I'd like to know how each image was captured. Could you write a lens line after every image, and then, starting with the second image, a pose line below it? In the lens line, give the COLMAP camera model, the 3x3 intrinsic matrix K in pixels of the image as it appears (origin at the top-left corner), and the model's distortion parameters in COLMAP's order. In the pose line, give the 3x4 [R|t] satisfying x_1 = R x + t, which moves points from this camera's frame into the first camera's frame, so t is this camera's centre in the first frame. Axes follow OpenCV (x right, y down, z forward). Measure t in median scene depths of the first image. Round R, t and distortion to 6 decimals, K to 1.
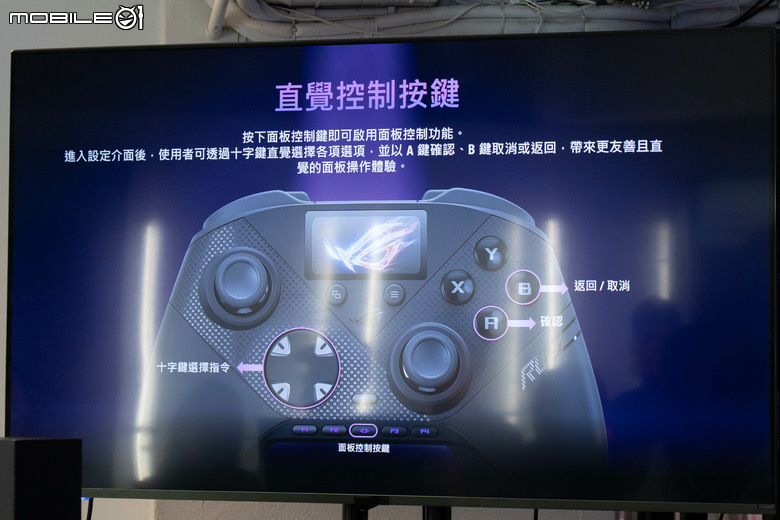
lens RADIAL K [[1824.8, 0, 385.5], [0, 1824.8, 257.9], [0, 0, 1]] dist [-0.075112, 0.000000]
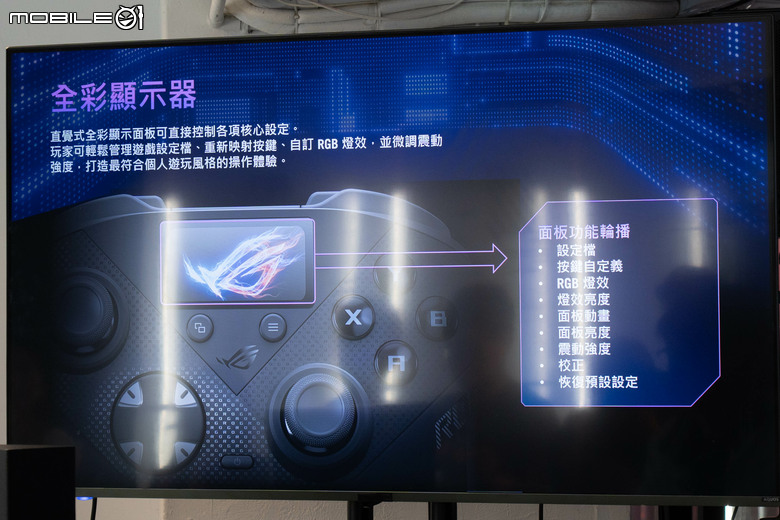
lens RADIAL K [[1824.8, 0, 392.1], [0, 1824.8, 260.3], [0, 0, 1]] dist [-0.075112, 0.000000]
pose [[0.999896, -0.013827, -0.003992, 0.058809], [0.013859, 0.999870, 0.008198, -0.013979], [0.003878, -0.008253, 0.999958, 0.223762]]
